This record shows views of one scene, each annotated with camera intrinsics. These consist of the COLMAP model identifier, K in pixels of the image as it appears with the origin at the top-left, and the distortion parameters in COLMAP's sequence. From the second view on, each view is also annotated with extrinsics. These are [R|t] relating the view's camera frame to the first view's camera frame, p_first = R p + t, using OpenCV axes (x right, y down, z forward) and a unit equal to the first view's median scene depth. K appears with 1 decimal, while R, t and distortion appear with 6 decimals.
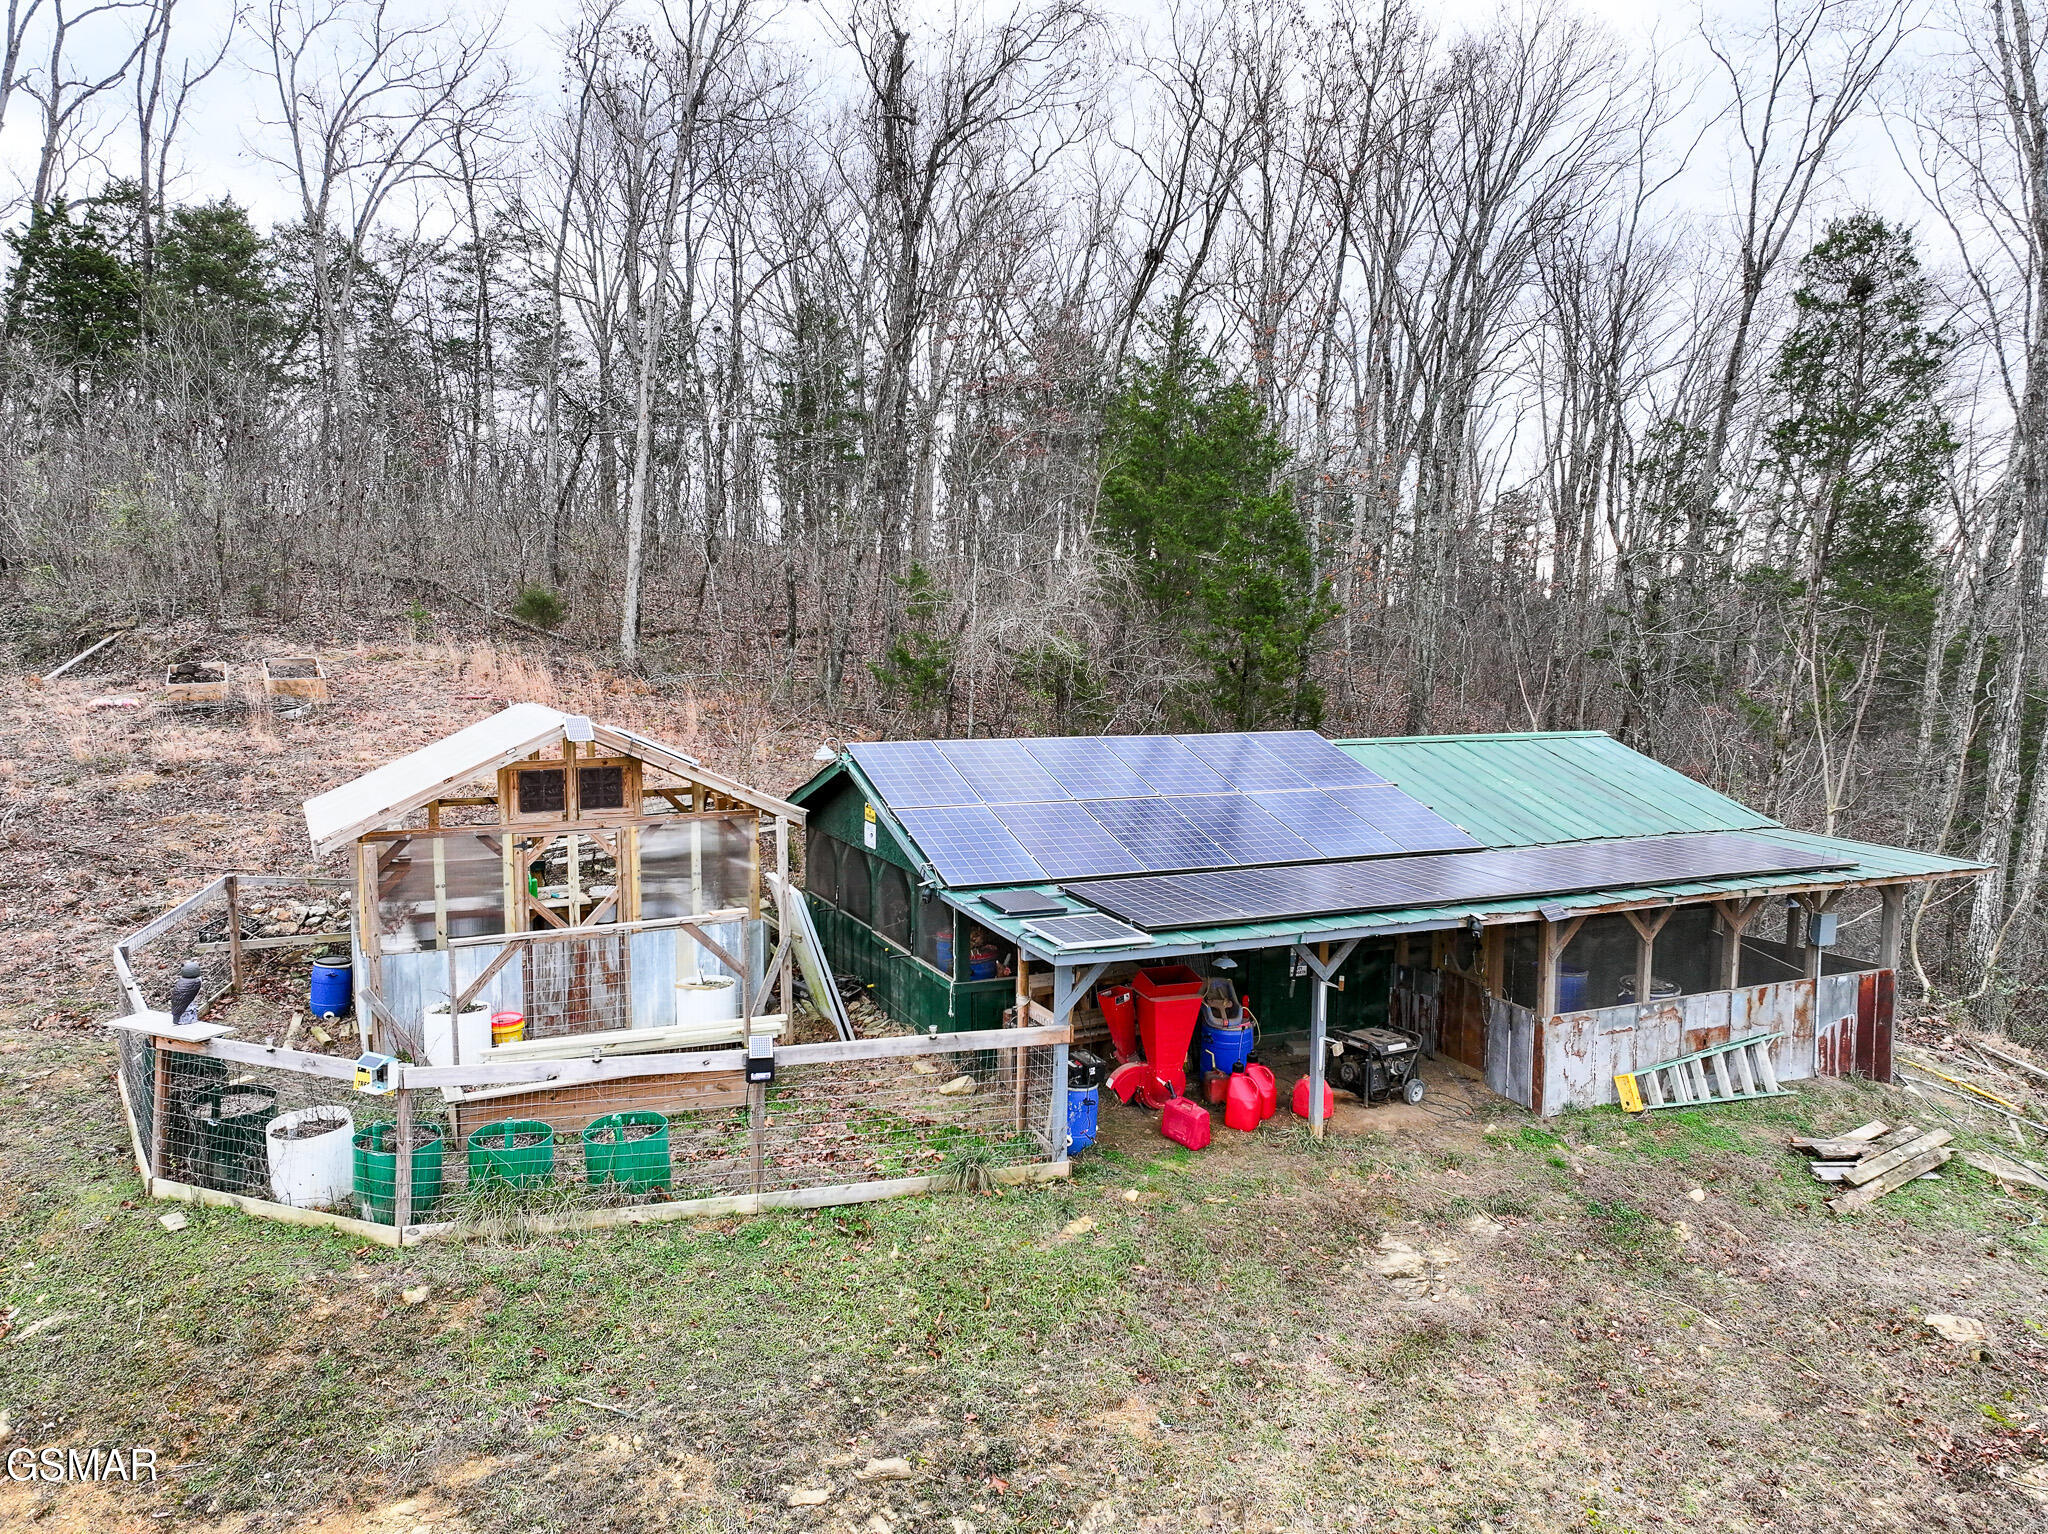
lens RADIAL K [[1448.8, 0, 1024.0], [0, 1448.8, 767.0], [0, 0, 1]] dist [-0.001823, 0.022857]
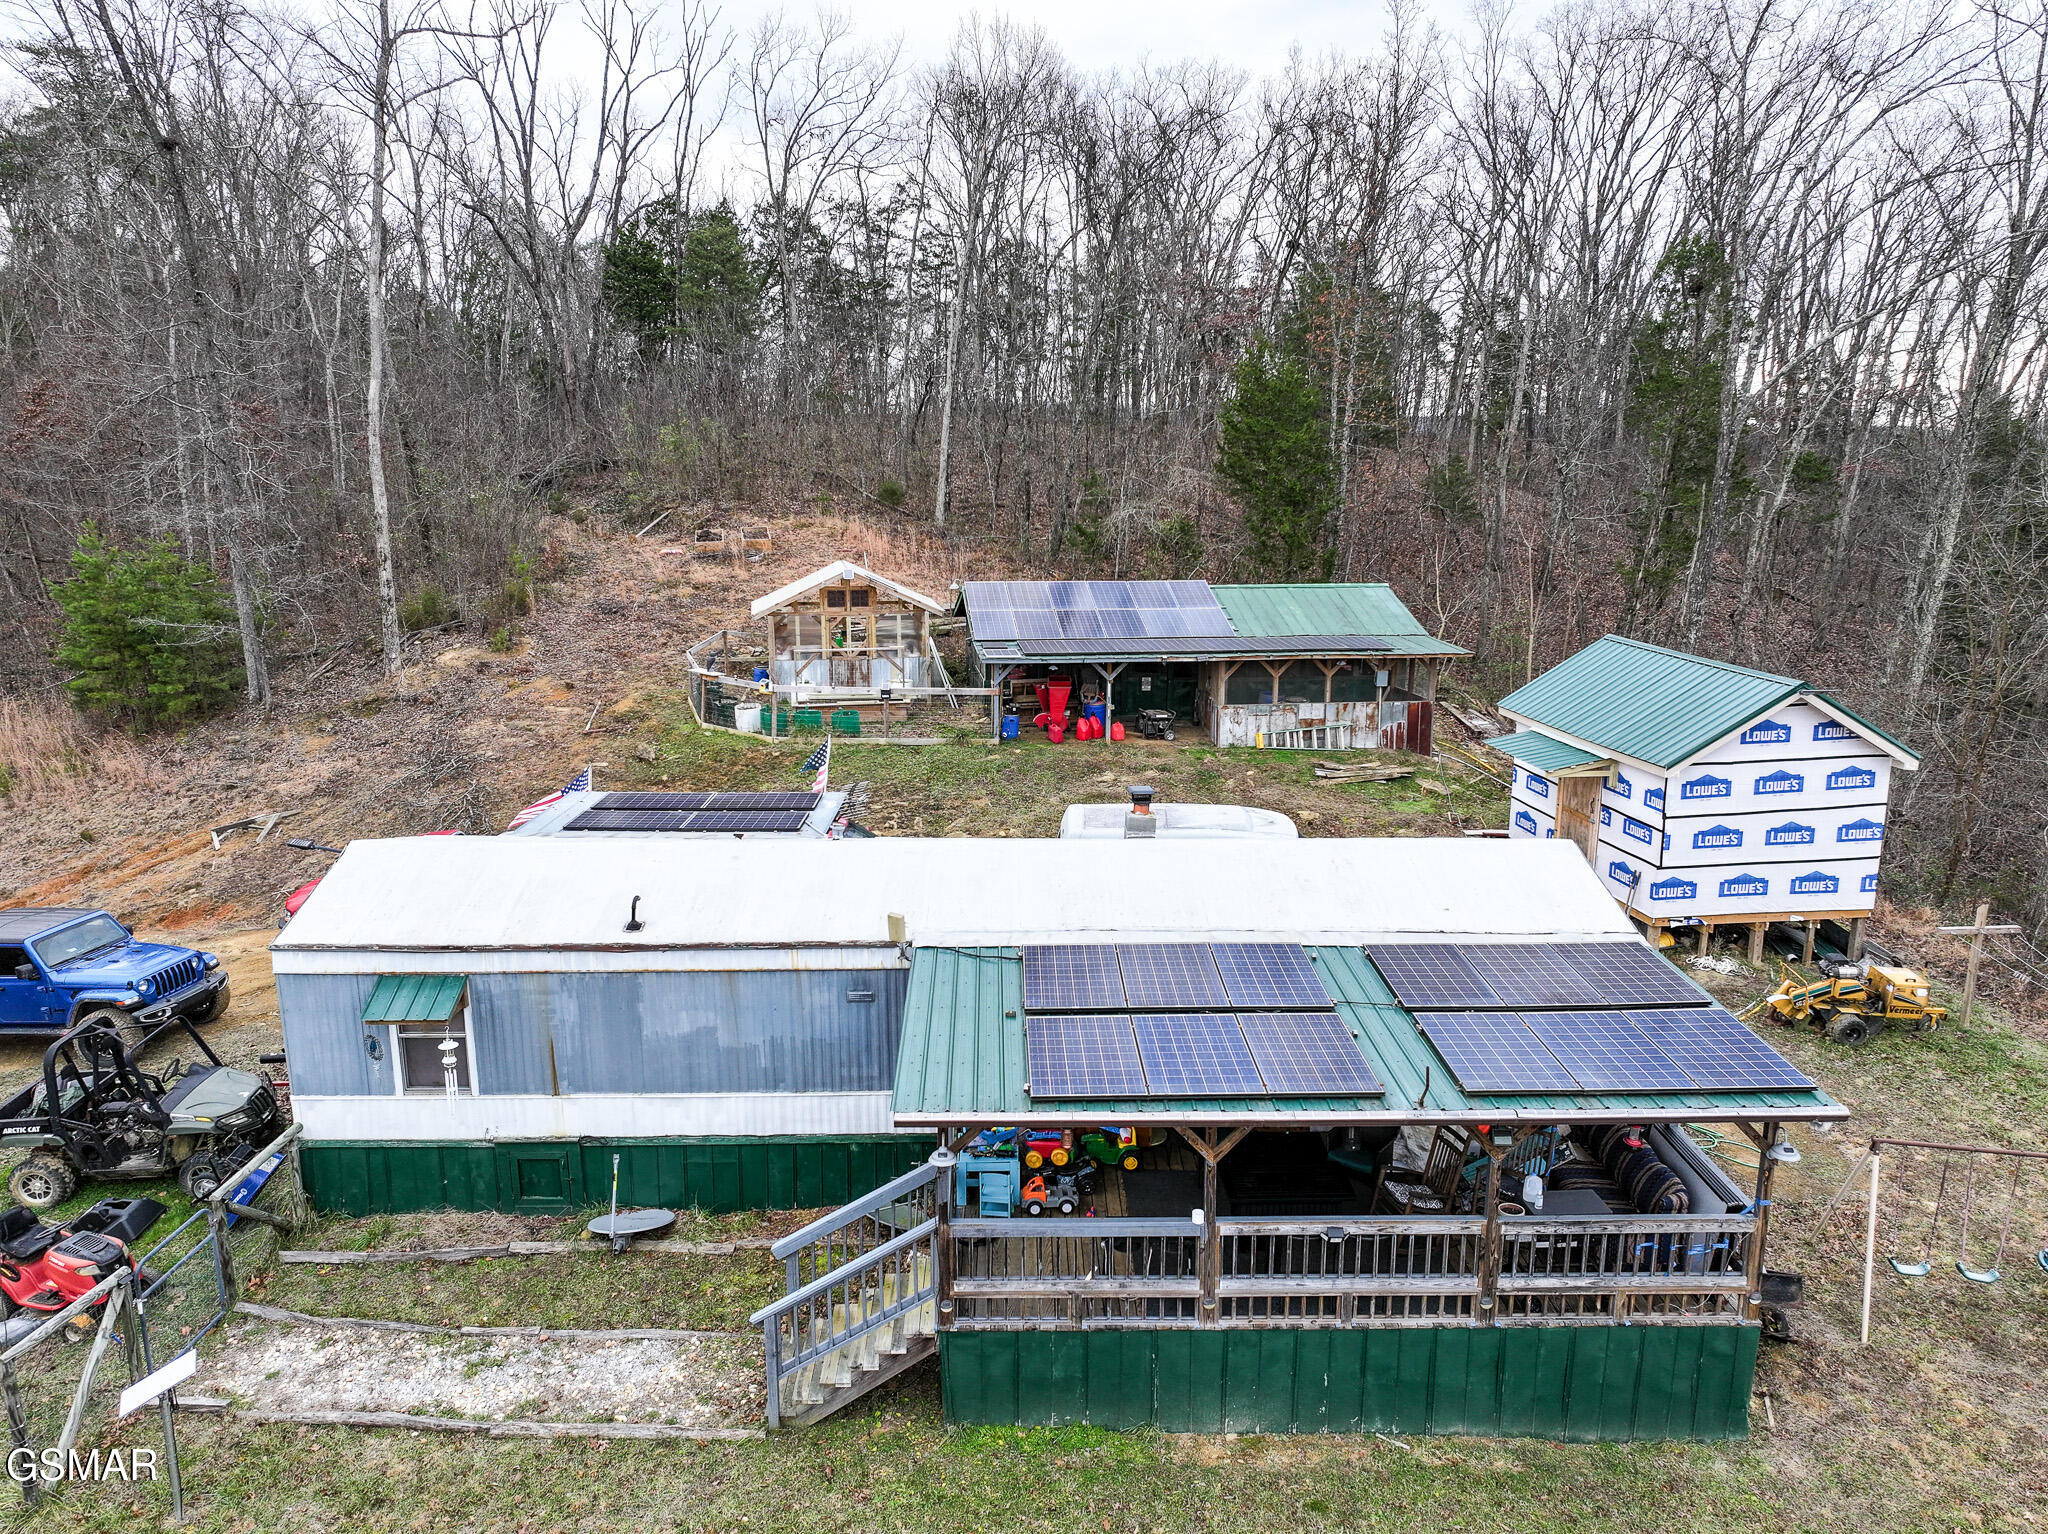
lens RADIAL K [[1445.4, 0, 1024.0], [0, 1445.4, 767.0], [0, 0, 1]] dist [0.009622, -0.004591]
pose [[0.955491, 0.059906, -0.288874, 0.753526], [-0.026439, 0.992615, 0.118395, 0.000650], [0.293833, -0.105488, 0.950018, -1.374432]]
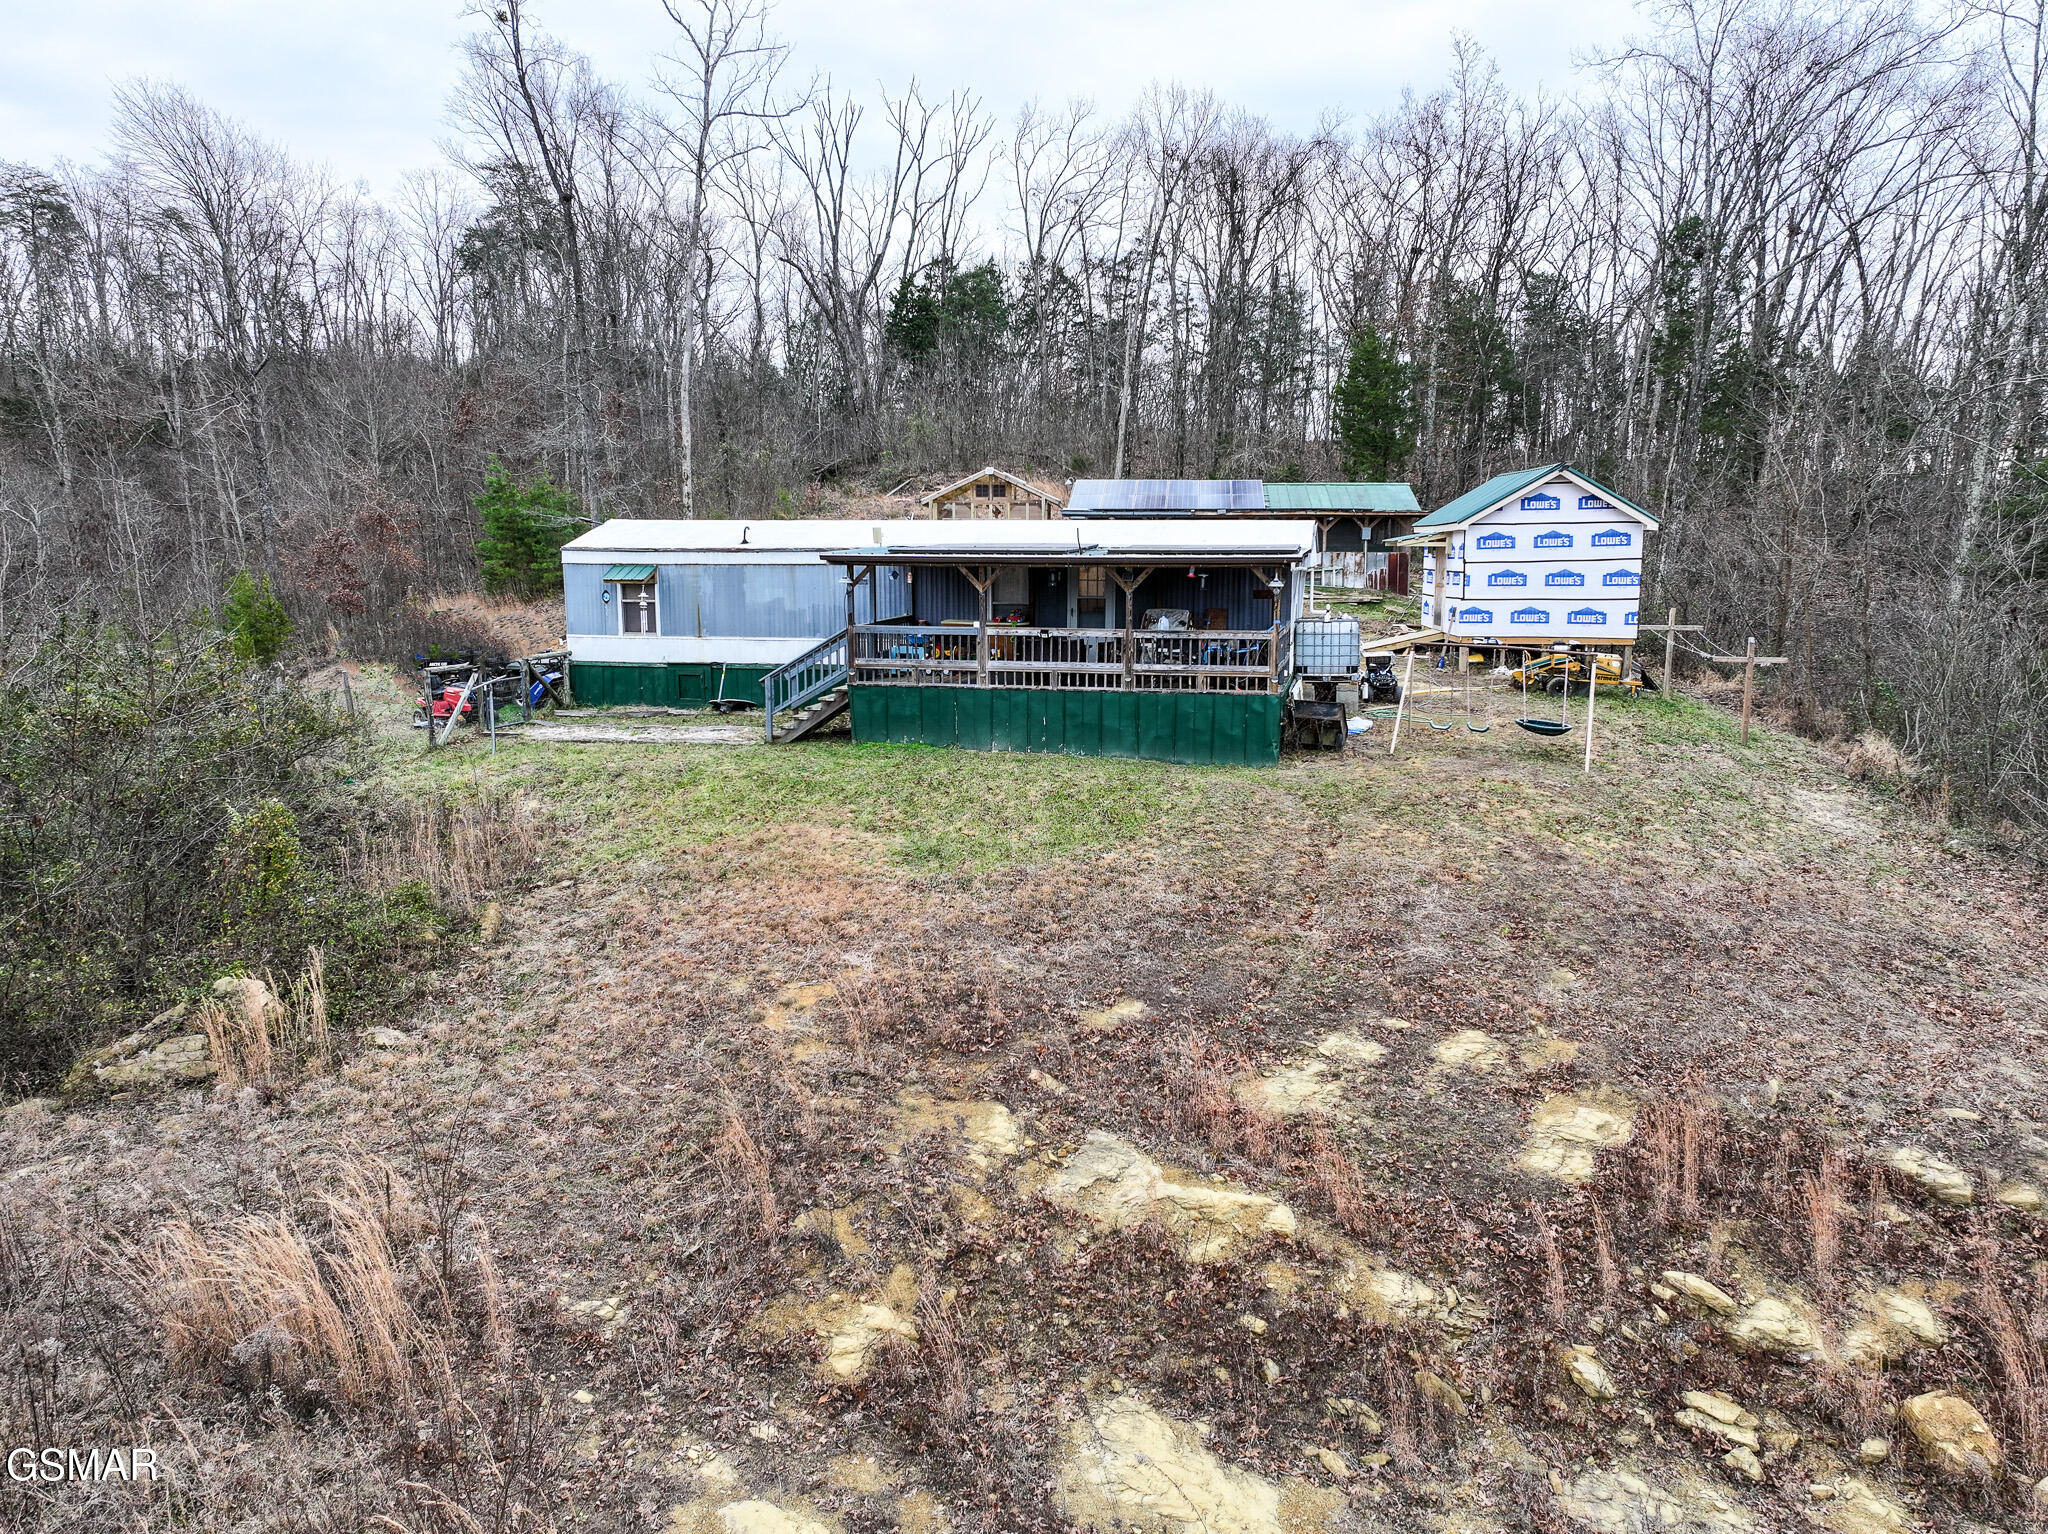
lens RADIAL K [[1474.5, 0, 1013.0], [0, 1474.5, 763.8], [0, 0, 1]] dist [0.005118, 0.010933]
pose [[0.859175, 0.070923, -0.506742, 1.628612], [-0.049462, 0.997221, 0.055707, 0.486921], [0.509285, -0.022797, 0.860296, -2.074993]]
